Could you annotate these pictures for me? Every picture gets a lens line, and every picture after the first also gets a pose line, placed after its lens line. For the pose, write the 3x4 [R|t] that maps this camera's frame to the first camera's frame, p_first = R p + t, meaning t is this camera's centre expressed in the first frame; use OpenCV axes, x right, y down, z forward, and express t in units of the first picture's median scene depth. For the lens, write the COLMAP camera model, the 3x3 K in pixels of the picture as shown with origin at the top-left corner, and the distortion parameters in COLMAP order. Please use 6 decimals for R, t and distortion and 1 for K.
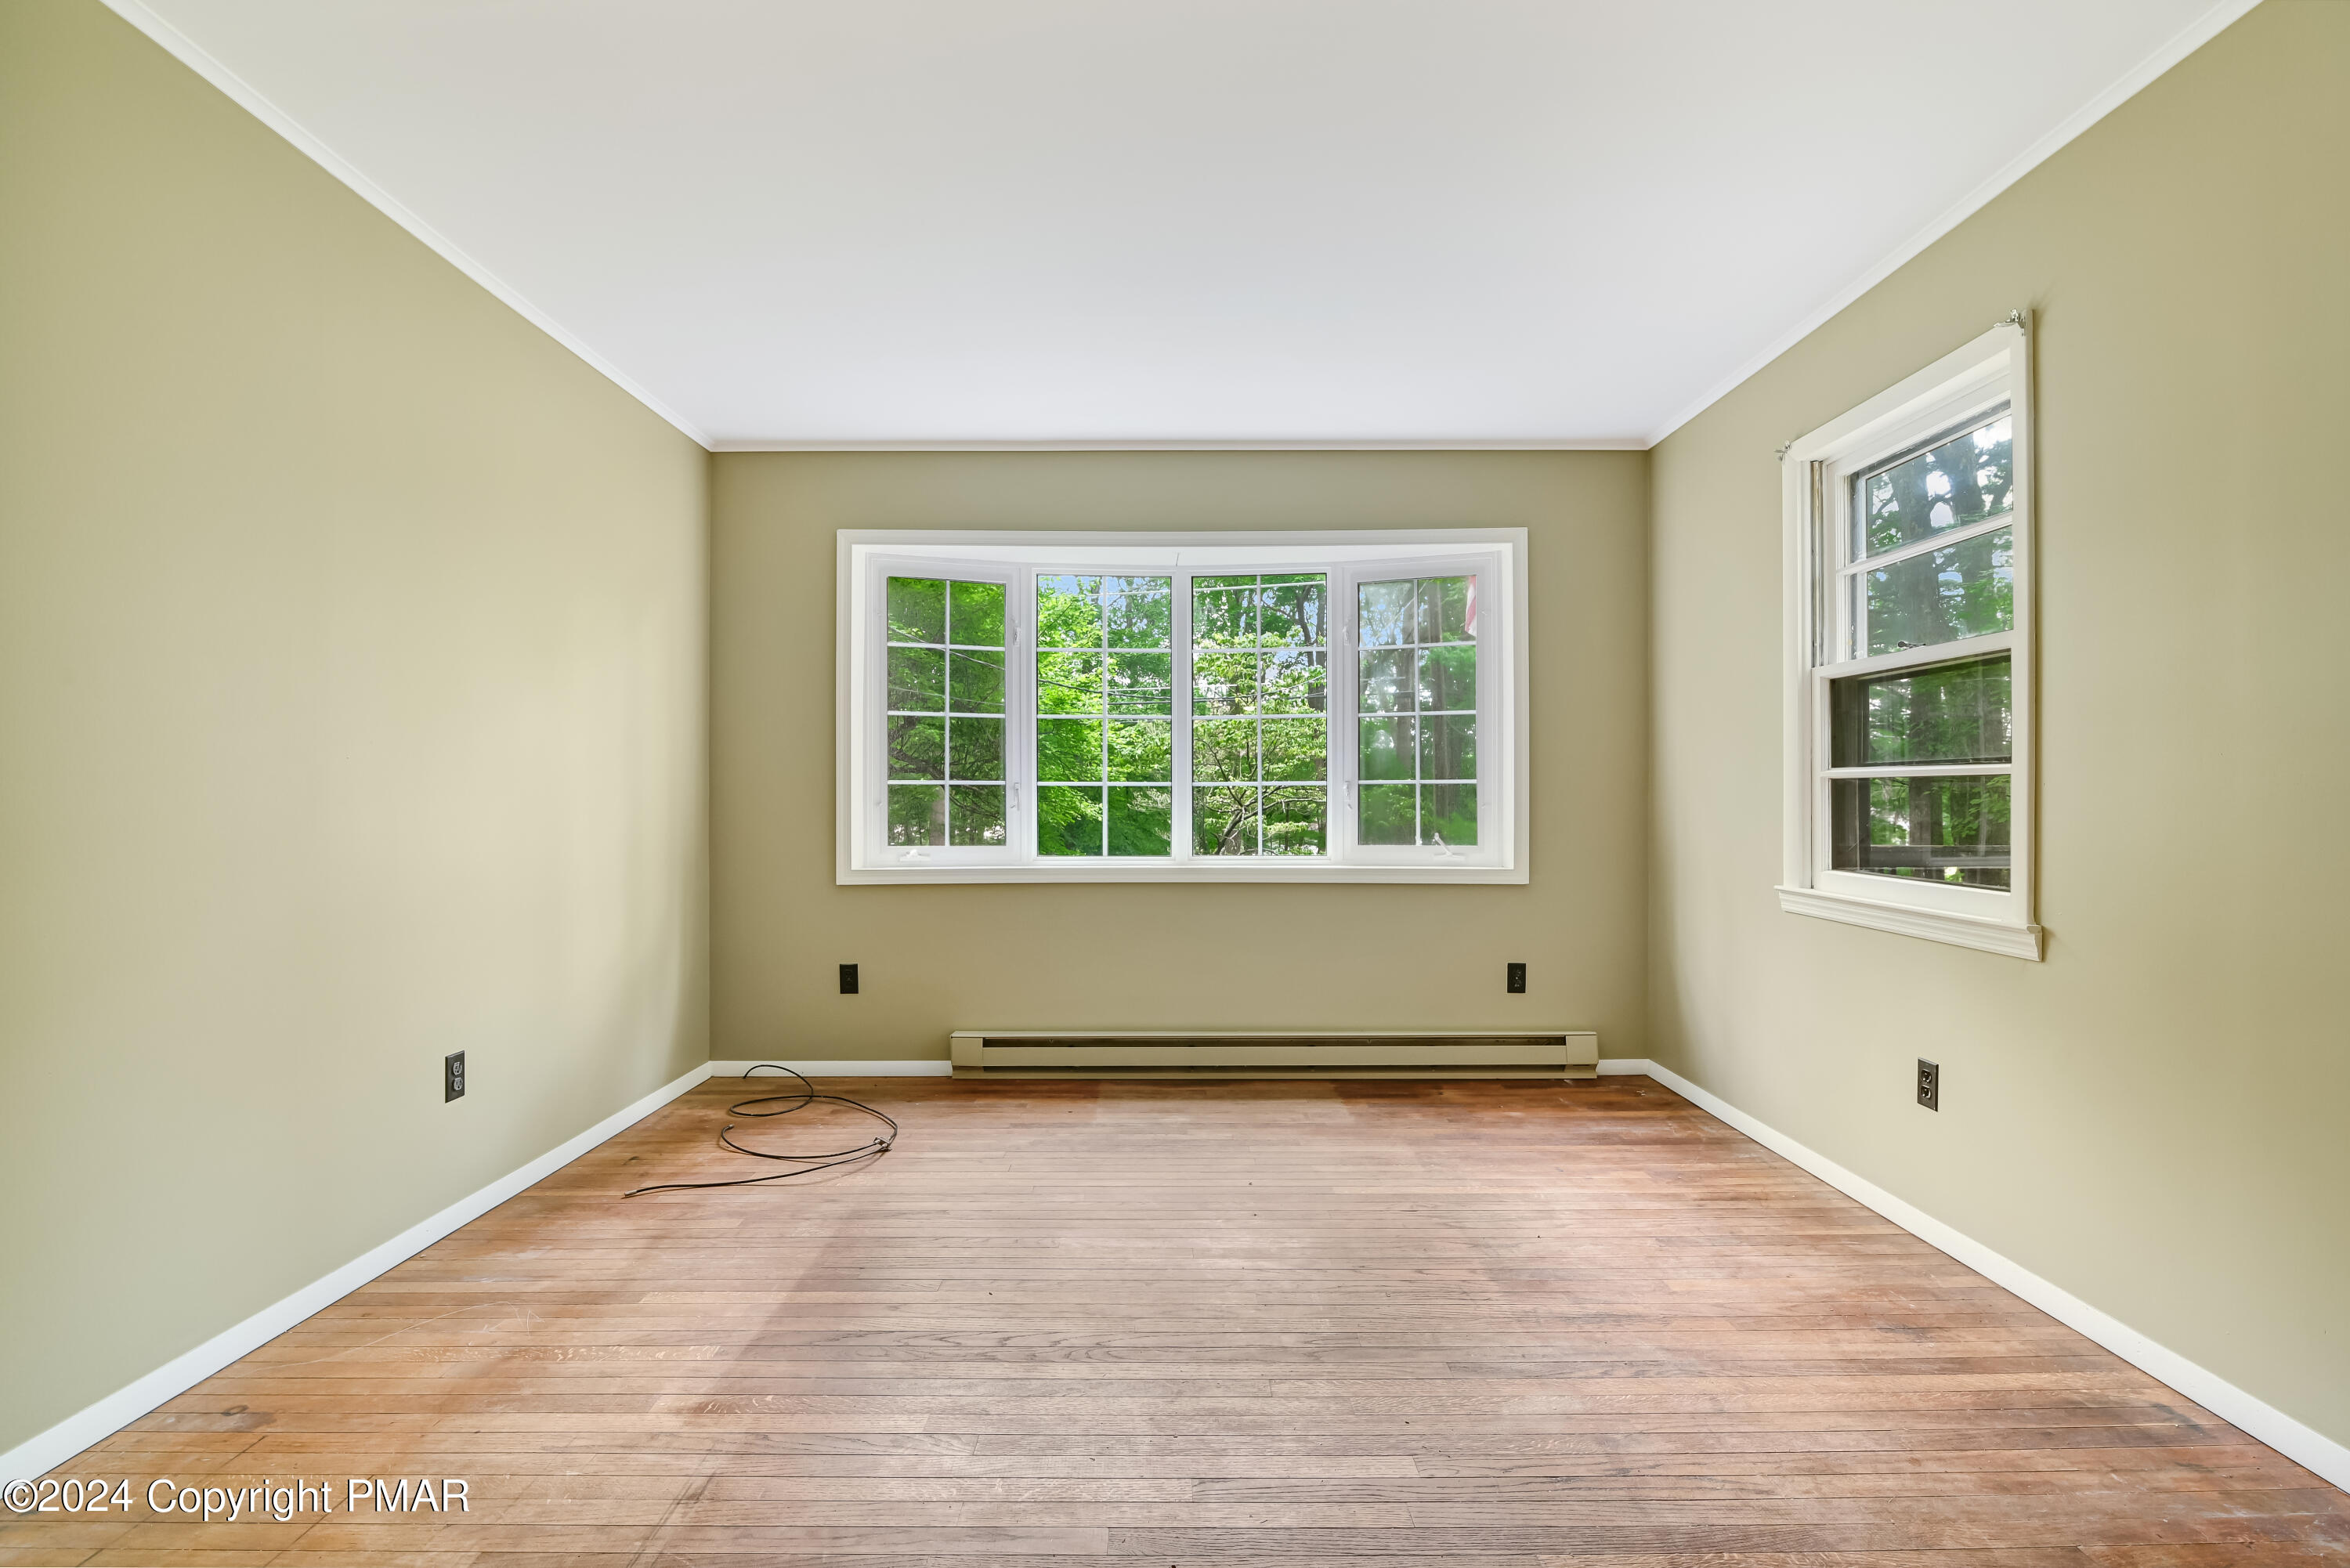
lens RADIAL K [[1087.0, 0, 1170.2], [0, 1087.0, 788.5], [0, 0, 1]] dist [-0.015586, 0.001405]
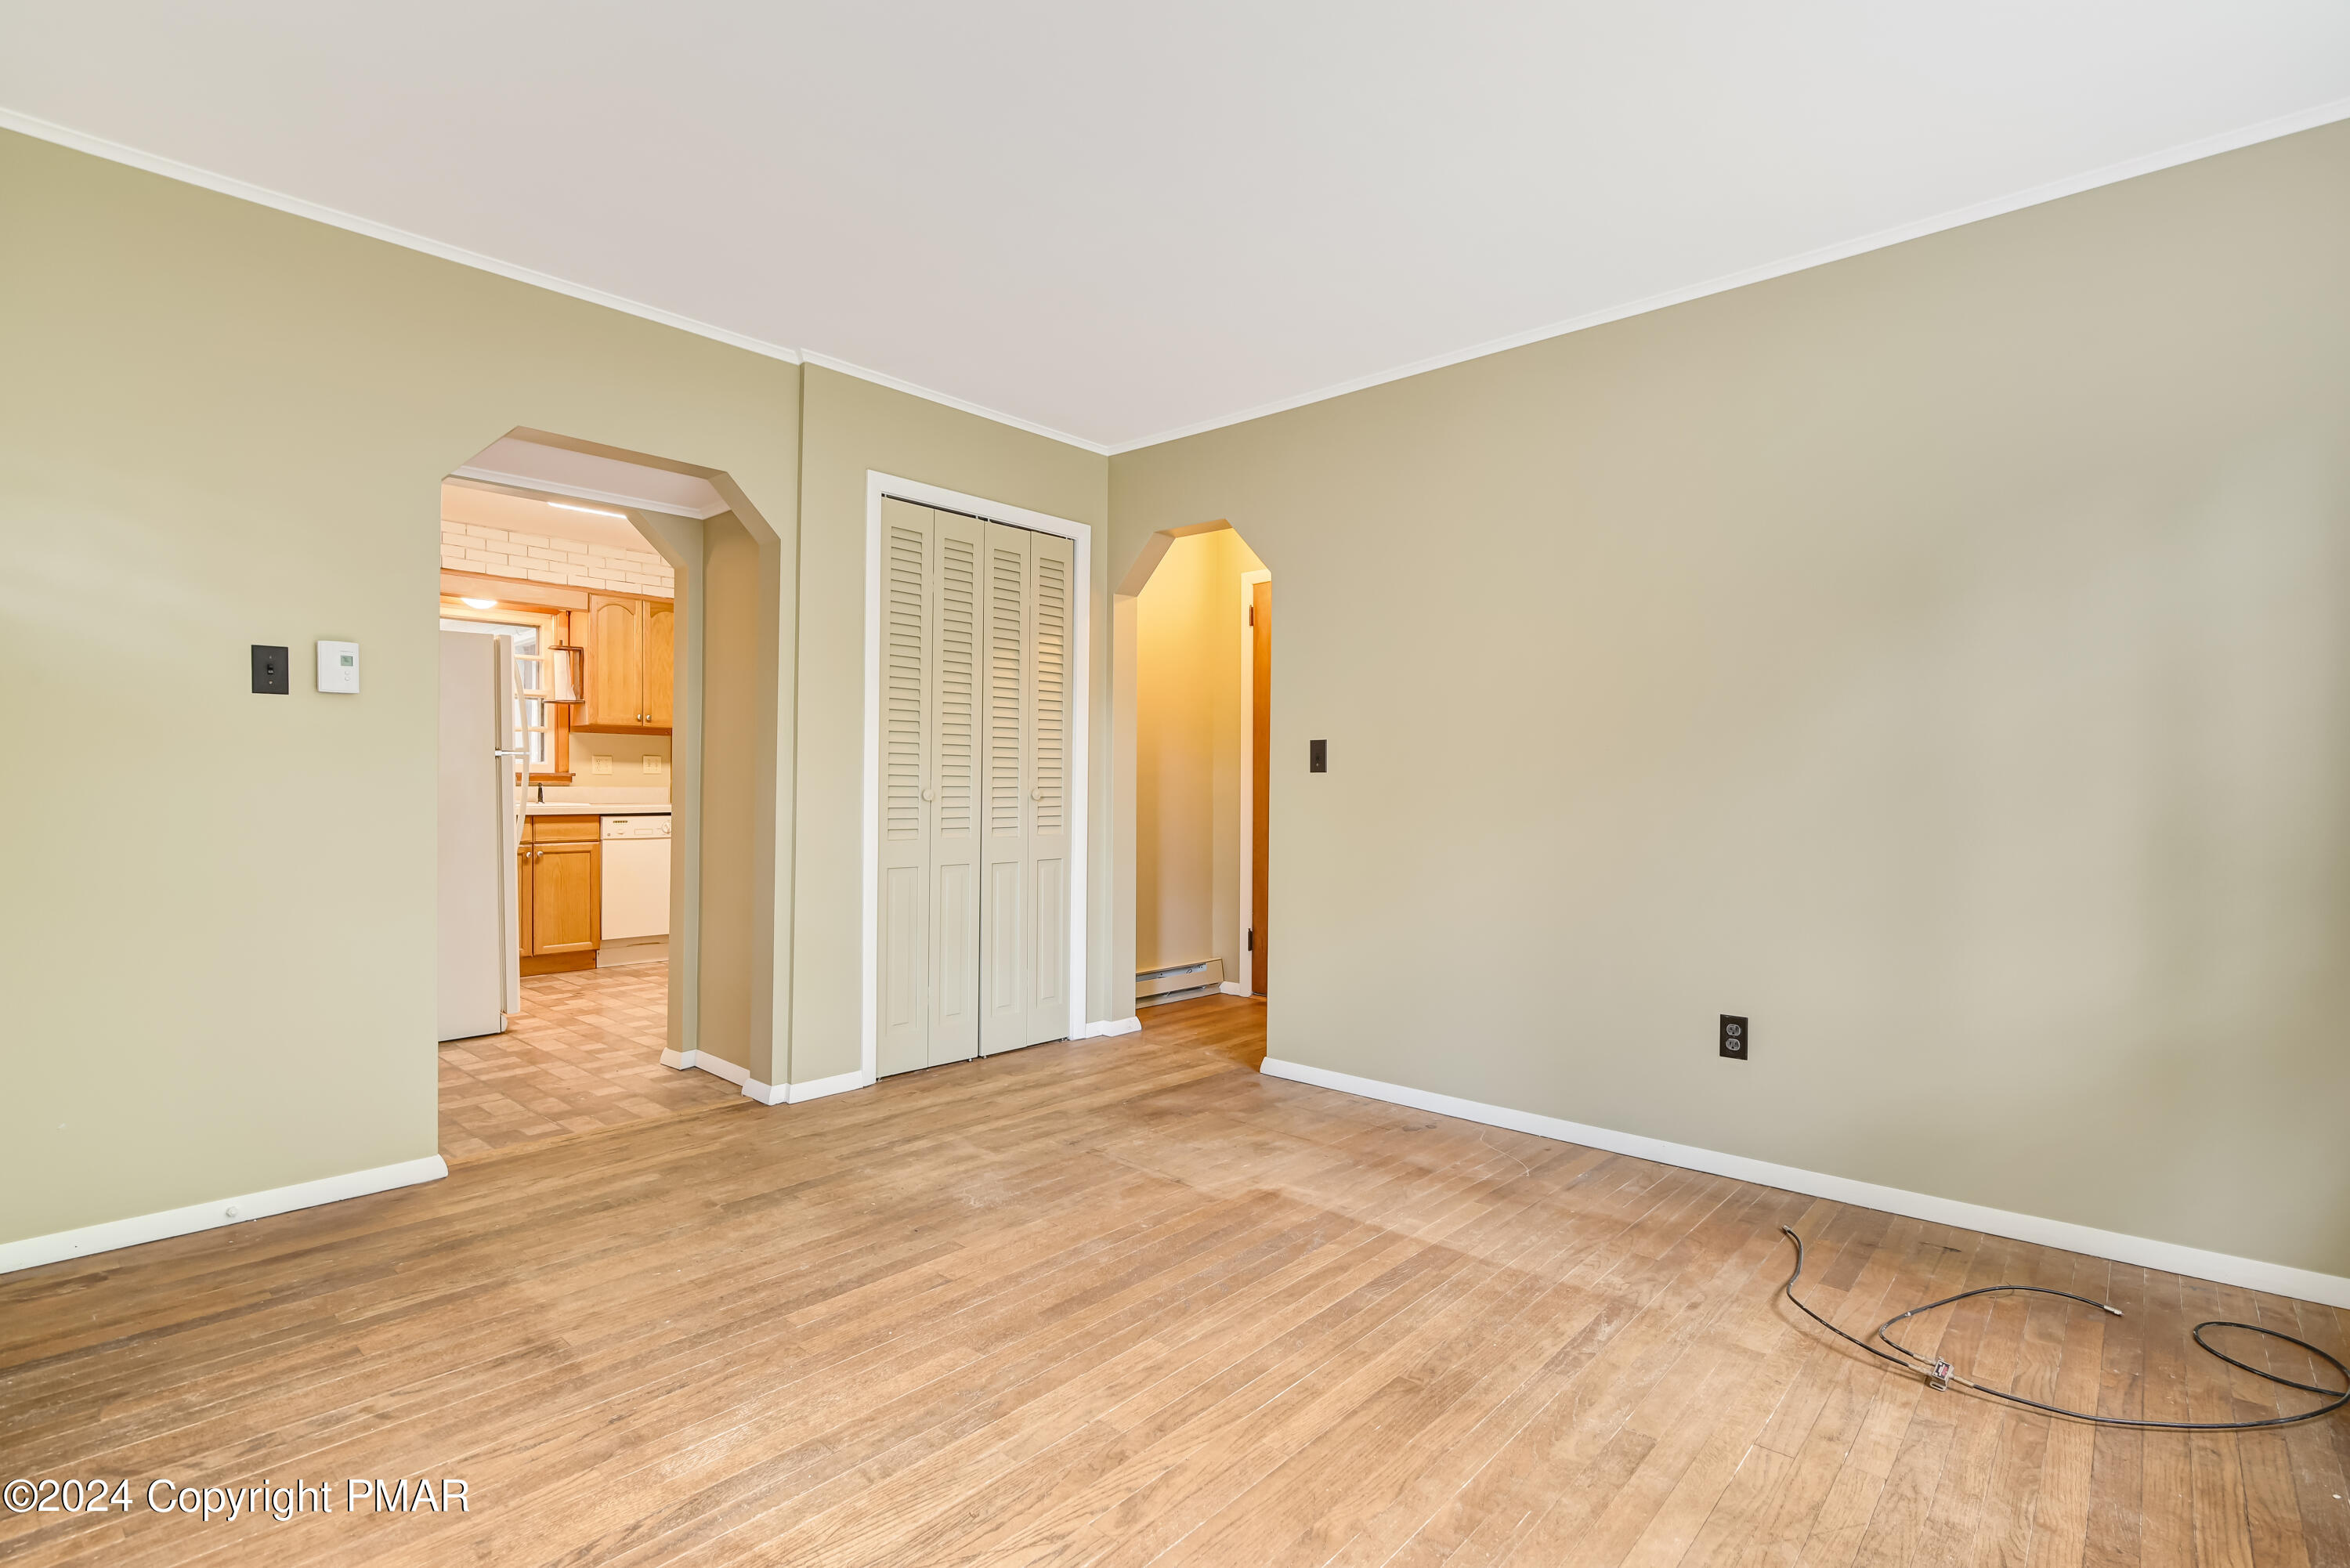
lens RADIAL K [[1087.0, 0, 1157.0], [0, 1087.0, 803.4], [0, 0, 1]] dist [-0.015586, 0.001405]
pose [[-0.676238, 0.000676, -0.736683, 0.406321], [0.001146, 0.999999, -0.000134, 0.025689], [0.736682, -0.000935, -0.676238, 1.018501]]
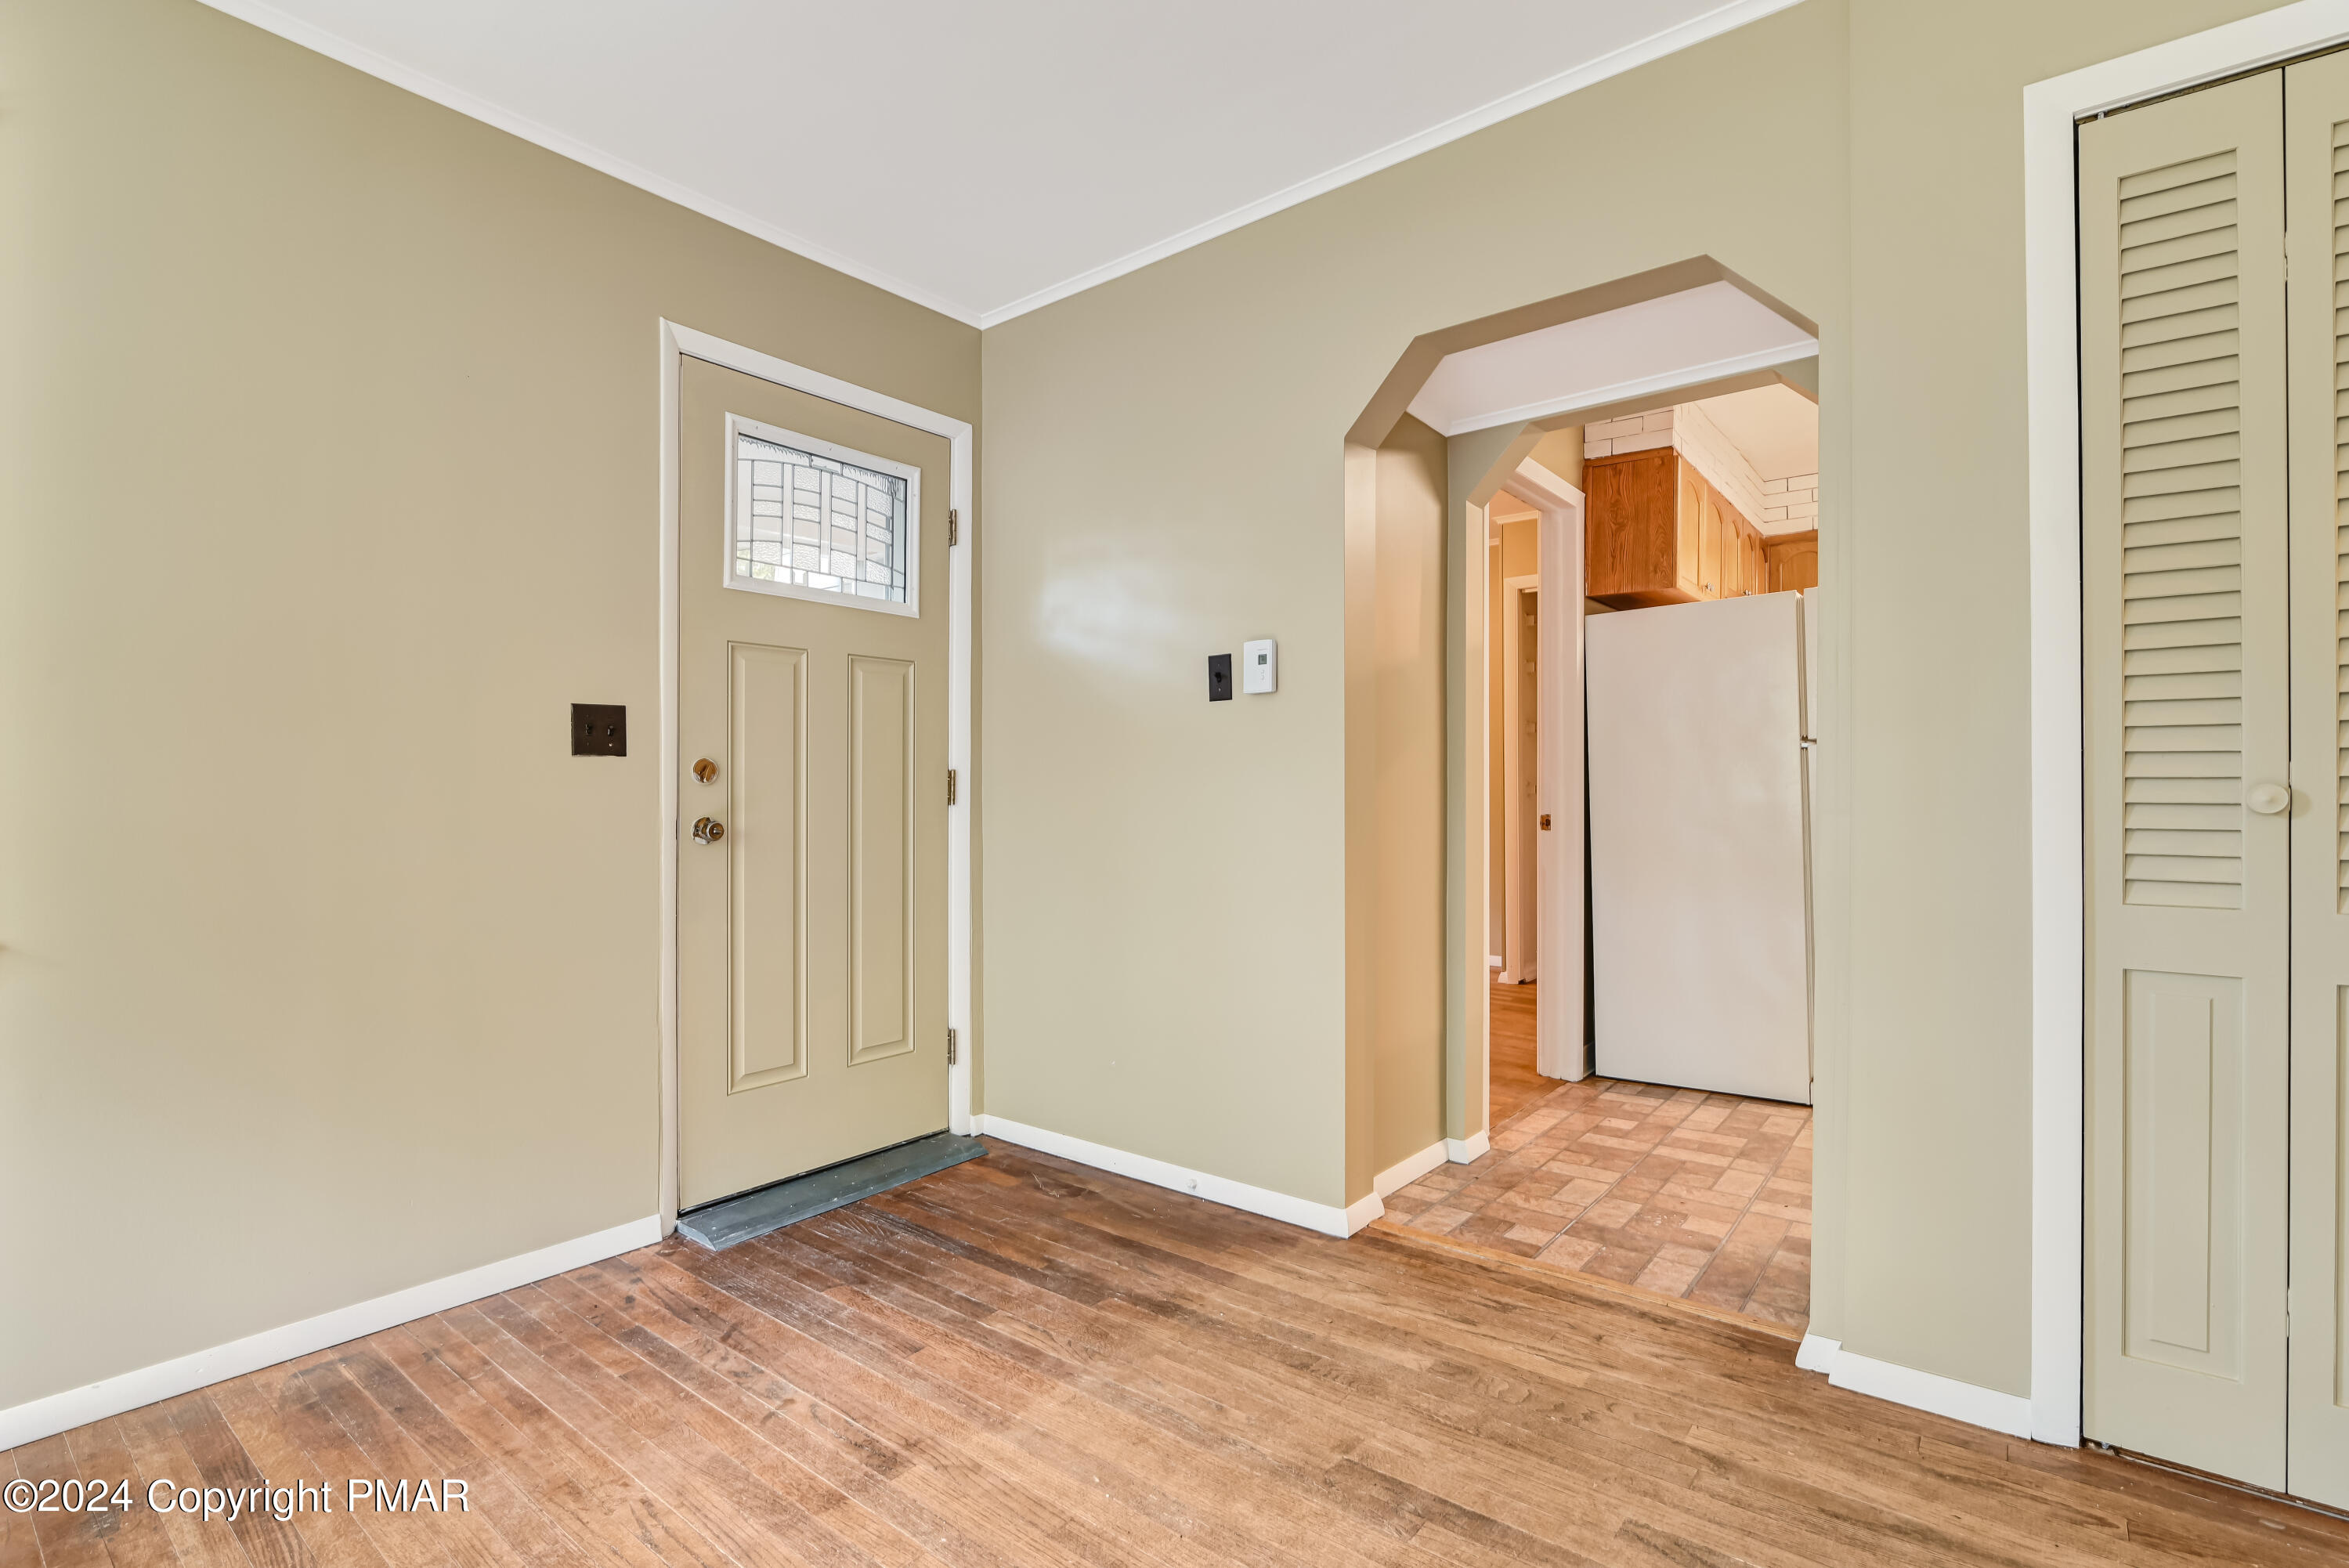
lens RADIAL K [[1086.5, 0, 1183.0], [0, 1086.5, 777.4], [0, 0, 1]] dist [-0.015586, 0.001405]
pose [[-0.785899, 0.006413, 0.618321, -0.189030], [-0.003761, 0.999878, -0.015150, 0.016814], [-0.618343, -0.014232, -0.785780, 0.695978]]
